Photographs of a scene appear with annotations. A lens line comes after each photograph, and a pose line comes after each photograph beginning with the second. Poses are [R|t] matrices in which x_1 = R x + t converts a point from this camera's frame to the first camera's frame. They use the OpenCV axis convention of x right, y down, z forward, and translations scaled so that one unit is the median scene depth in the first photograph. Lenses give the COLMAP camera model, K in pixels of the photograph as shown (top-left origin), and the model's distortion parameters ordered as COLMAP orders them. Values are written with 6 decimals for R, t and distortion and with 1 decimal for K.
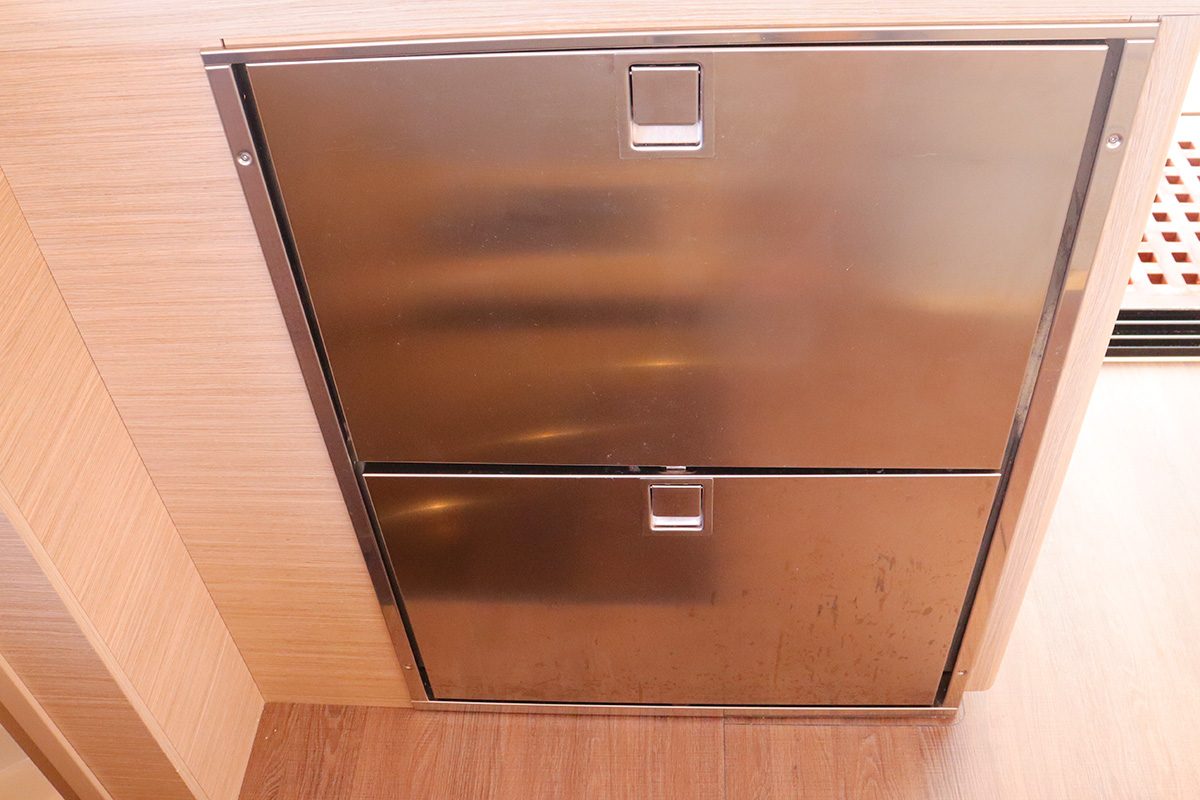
lens RADIAL K [[1168.7, 0, 600.0], [0, 1168.7, 400.0], [0, 0, 1]] dist [-0.186287, 0.204823]
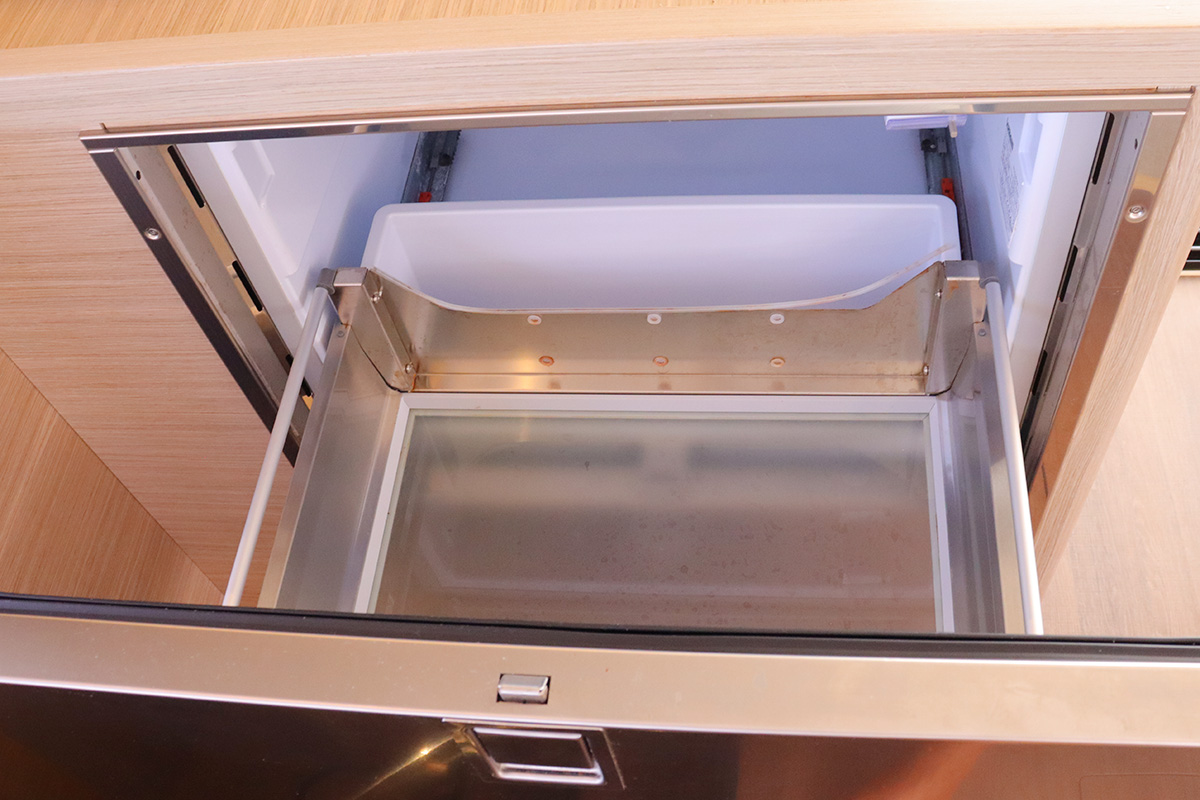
lens RADIAL K [[1168.3, 0, 613.7], [0, 1168.3, 413.2], [0, 0, 1]] dist [-0.175162, 0.165232]
pose [[0.997934, -0.010327, -0.063410, 0.099444], [0.022096, 0.981955, 0.187821, -0.211166], [0.060326, -0.188834, 0.980154, 0.101016]]
